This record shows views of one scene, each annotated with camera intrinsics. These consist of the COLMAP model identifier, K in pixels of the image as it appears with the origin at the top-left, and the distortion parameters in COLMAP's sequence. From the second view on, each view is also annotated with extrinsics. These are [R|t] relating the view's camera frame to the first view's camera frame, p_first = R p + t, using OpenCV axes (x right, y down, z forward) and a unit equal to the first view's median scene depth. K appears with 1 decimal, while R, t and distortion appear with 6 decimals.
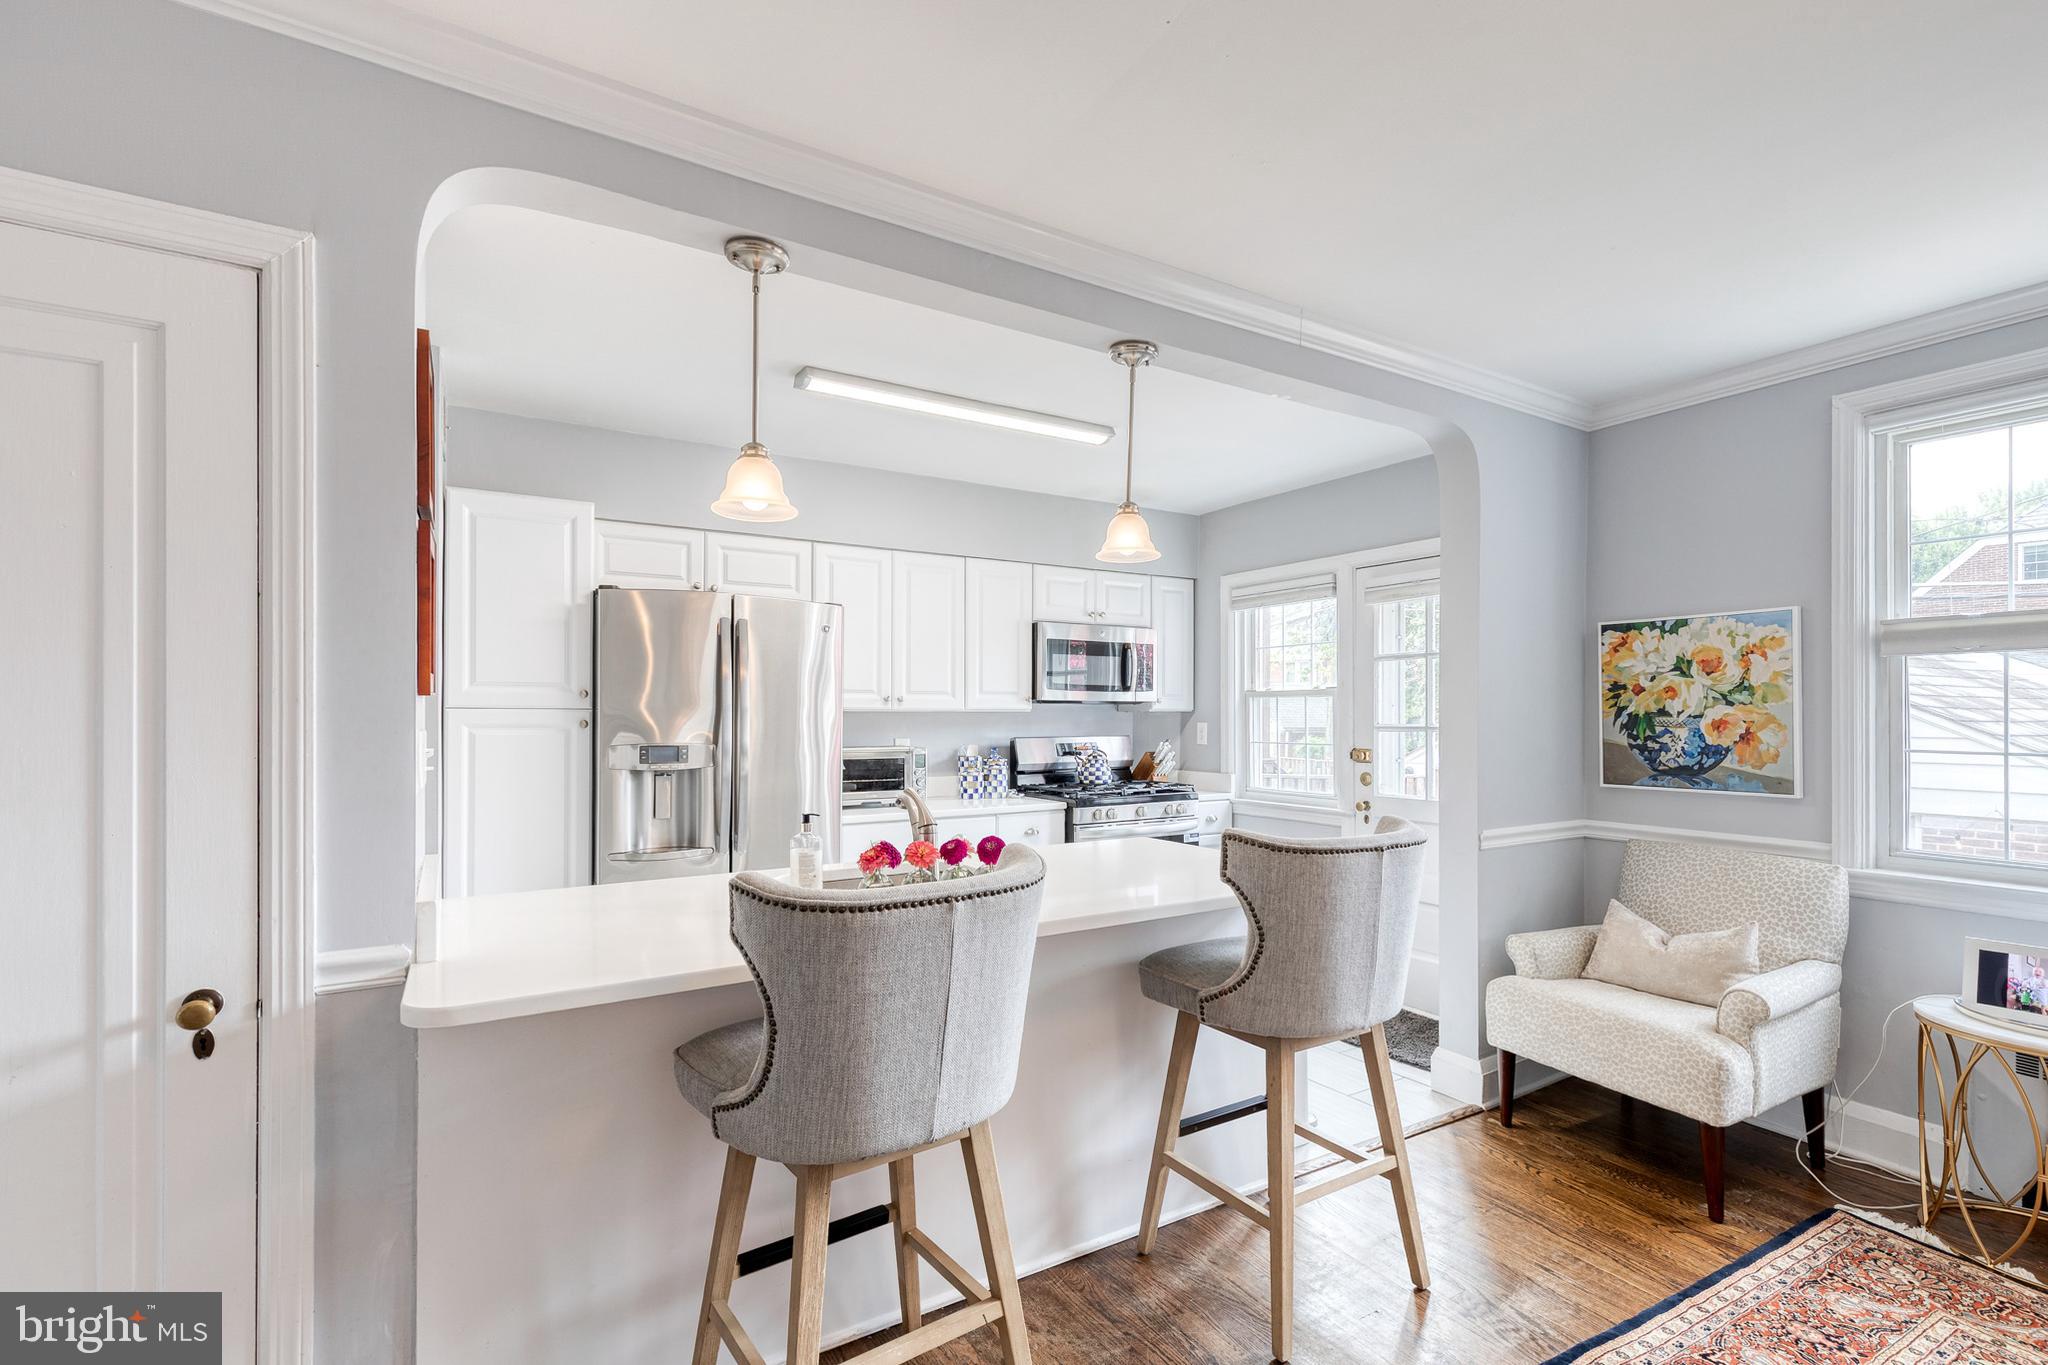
lens RADIAL K [[932.4, 0, 1049.5], [0, 932.4, 714.0], [0, 0, 1]] dist [0.009925, -0.000458]
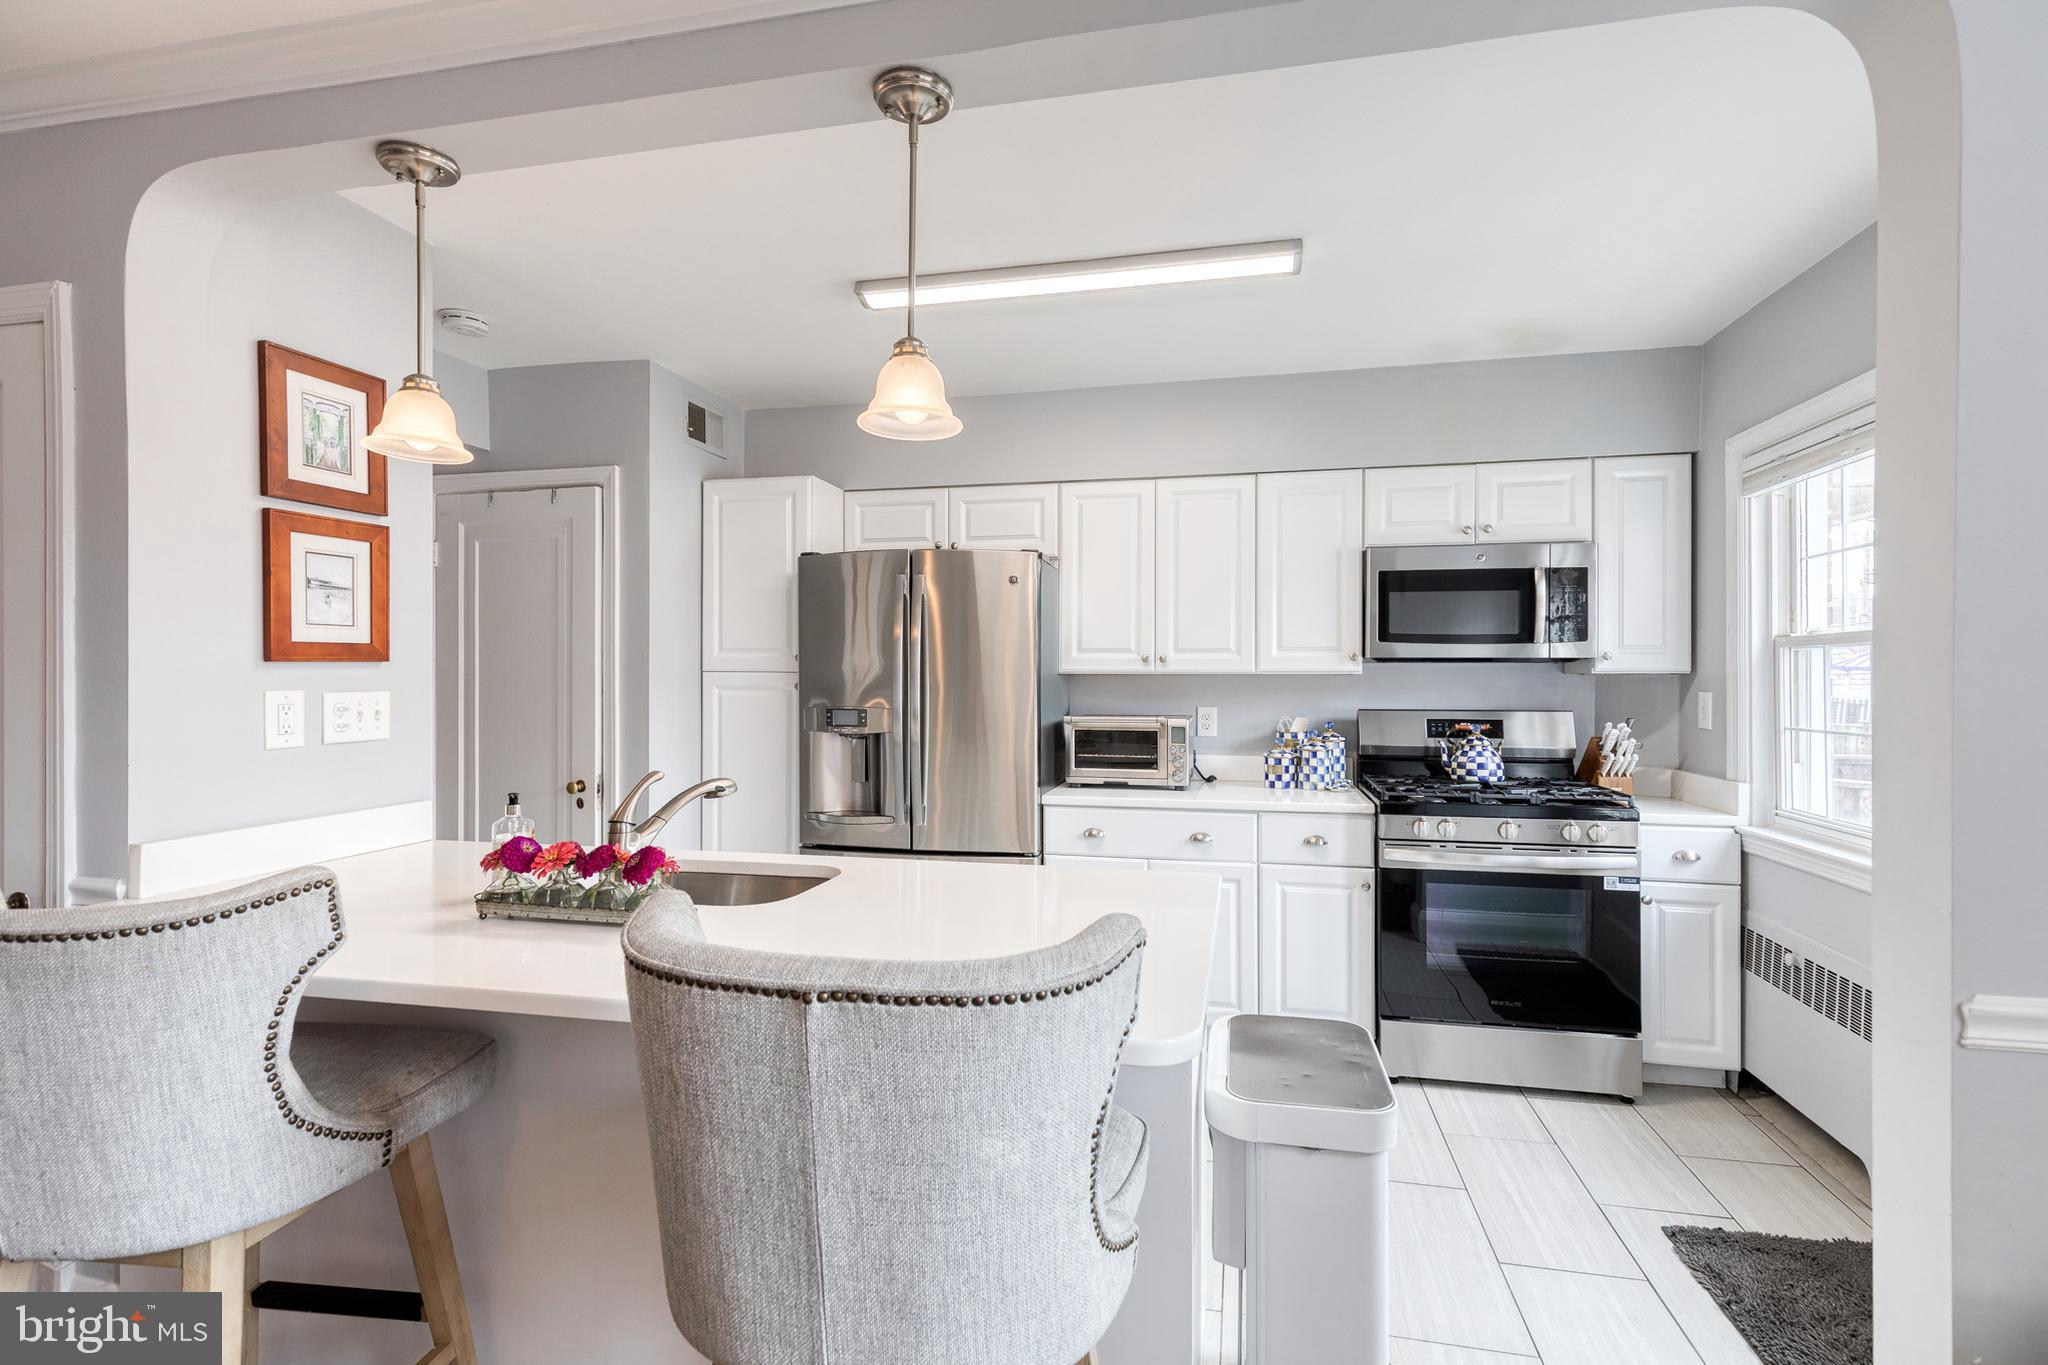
lens RADIAL K [[919.2, 0, 1045.3], [0, 919.2, 676.3], [0, 0, 1]] dist [0.006892, 0.000616]
pose [[0.721364, -0.000009, -0.692556, 0.454875], [0.000132, 1.000000, 0.000124, -0.001284], [0.692556, -0.000181, 0.721364, 0.485378]]
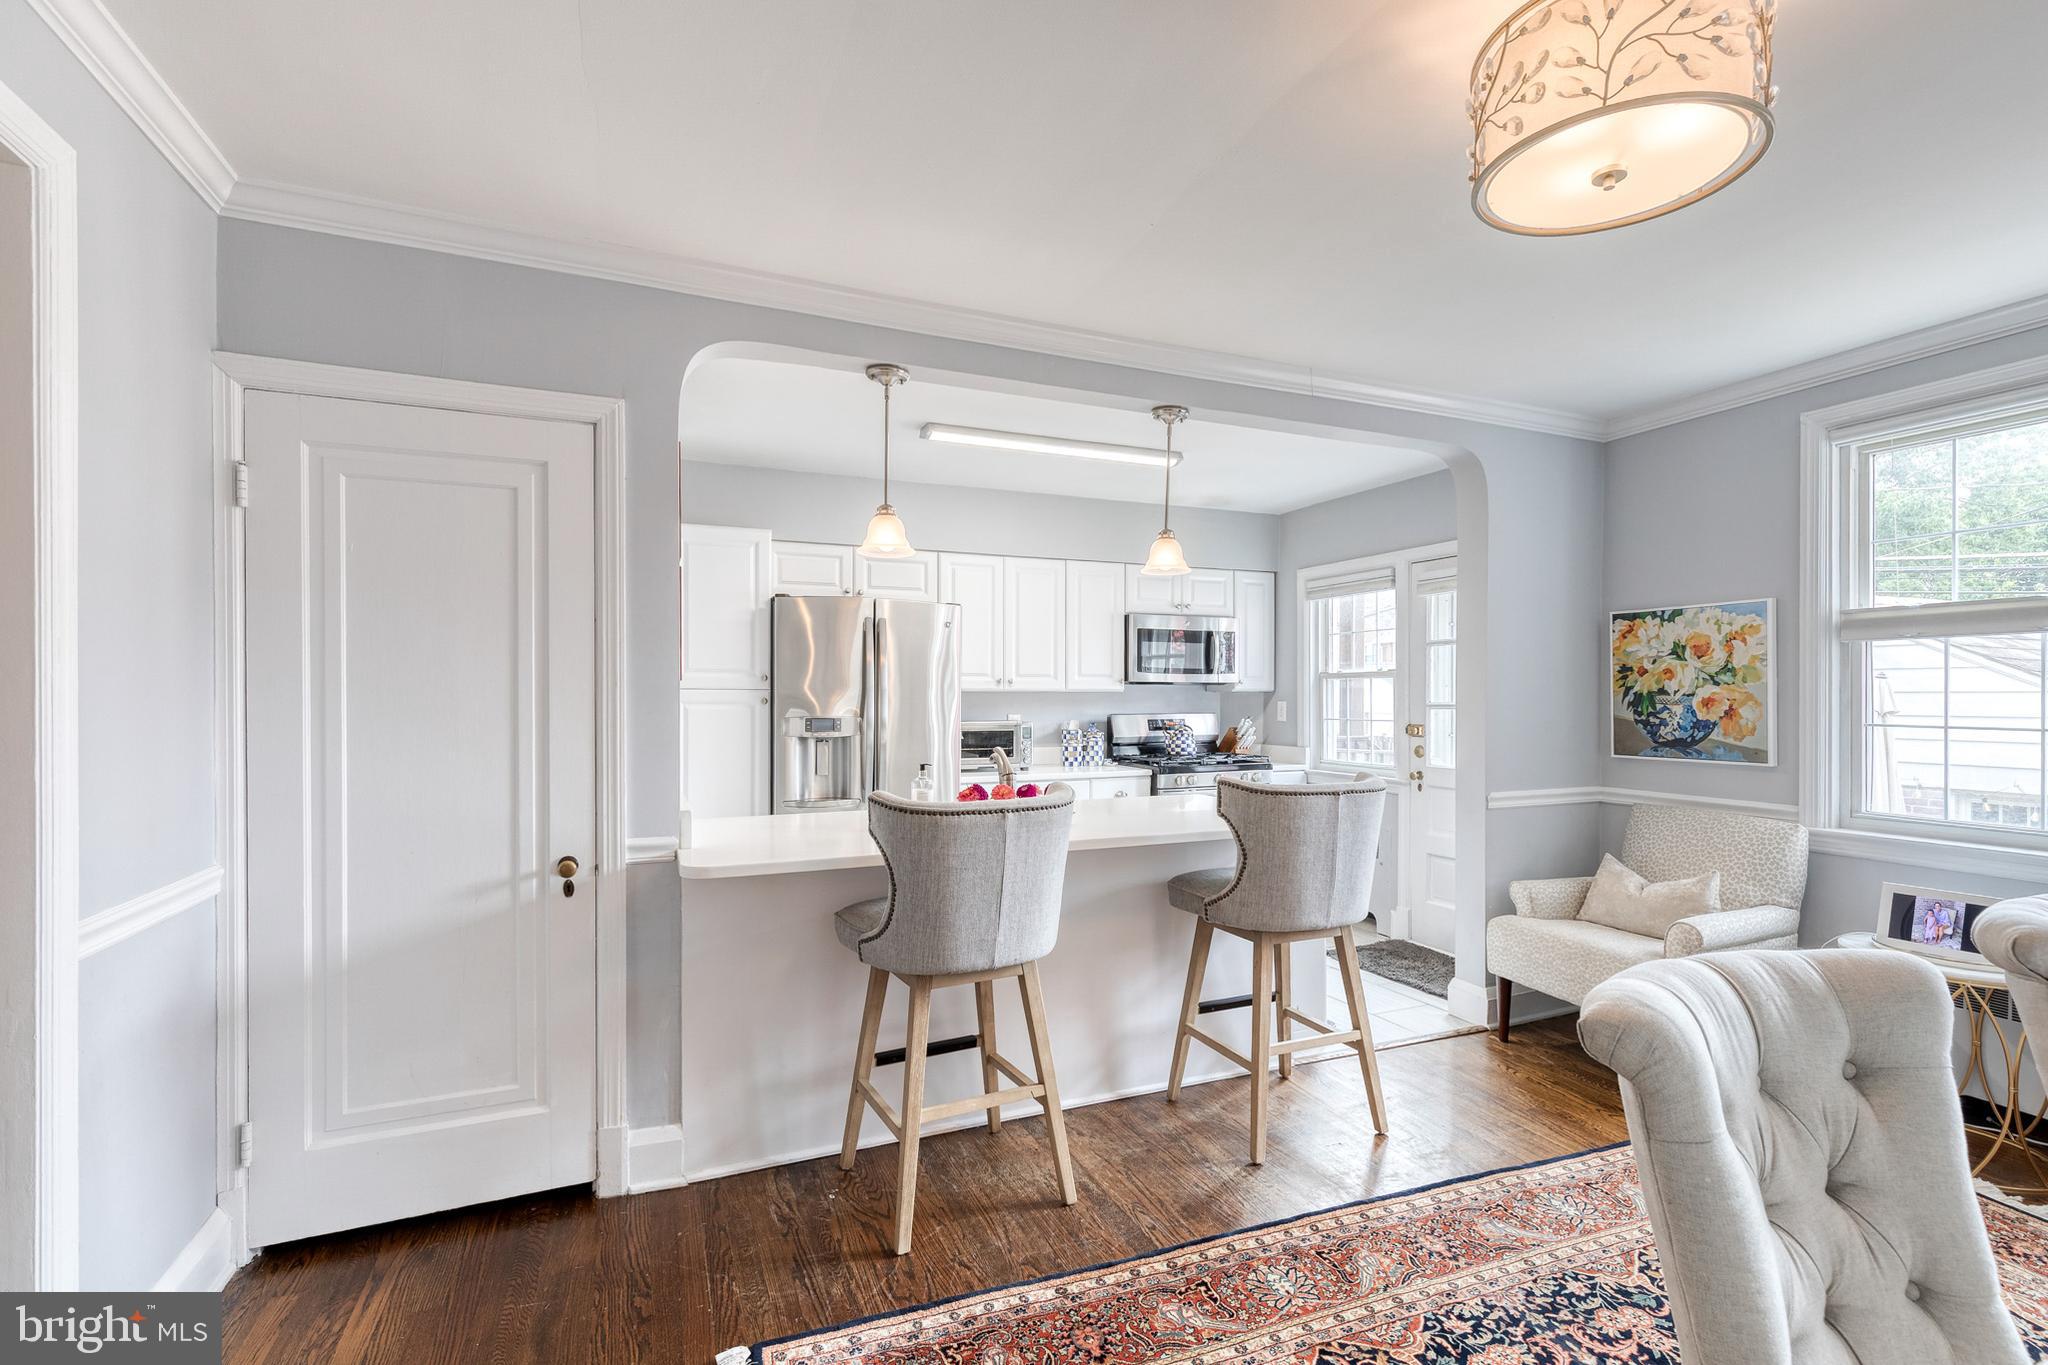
lens RADIAL K [[931.0, 0, 1046.4], [0, 931.0, 700.3], [0, 0, 1]] dist [0.010870, 0.000018]
pose [[0.988721, 0.000469, -0.149768, 0.089287], [0.000405, 0.999983, 0.005807, 0.002140], [0.149769, -0.005802, 0.988704, -0.239042]]
